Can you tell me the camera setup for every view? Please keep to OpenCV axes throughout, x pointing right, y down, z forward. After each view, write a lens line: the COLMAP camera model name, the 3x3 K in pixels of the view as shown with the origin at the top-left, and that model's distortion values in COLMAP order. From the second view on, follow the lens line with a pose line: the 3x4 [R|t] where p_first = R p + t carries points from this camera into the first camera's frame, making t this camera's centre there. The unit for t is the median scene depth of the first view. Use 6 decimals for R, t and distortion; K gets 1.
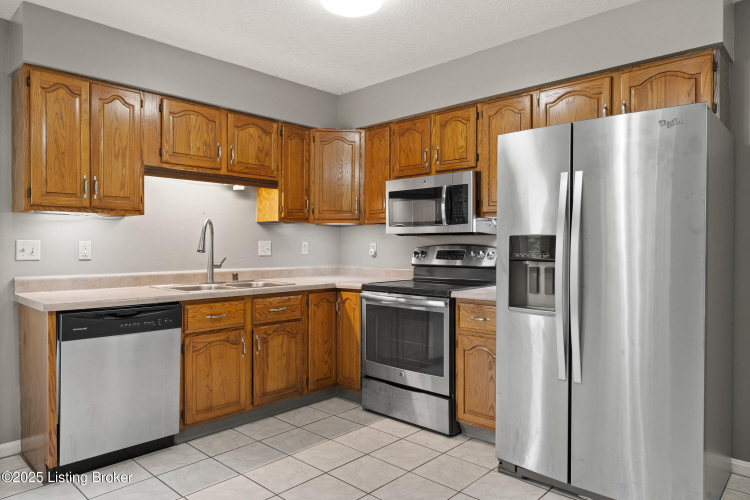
lens RADIAL K [[488.9, 0, 375.0], [0, 488.9, 250.0], [0, 0, 1]] dist [-0.000462, -0.000494]
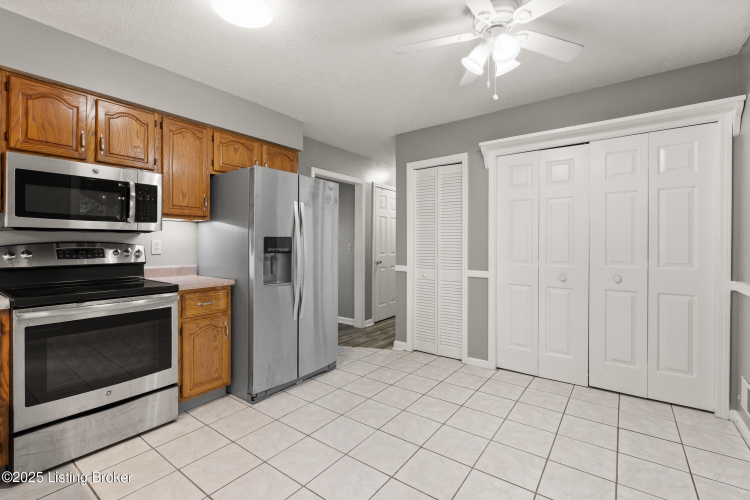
lens RADIAL K [[336.1, 0, 376.1], [0, 336.1, 246.8], [0, 0, 1]] dist [0.000662, 0.000379]
pose [[-0.112648, -0.009575, 0.993589, -0.594291], [0.006905, 0.999922, 0.010419, -0.005596], [-0.993611, 0.008035, -0.112573, 0.603946]]
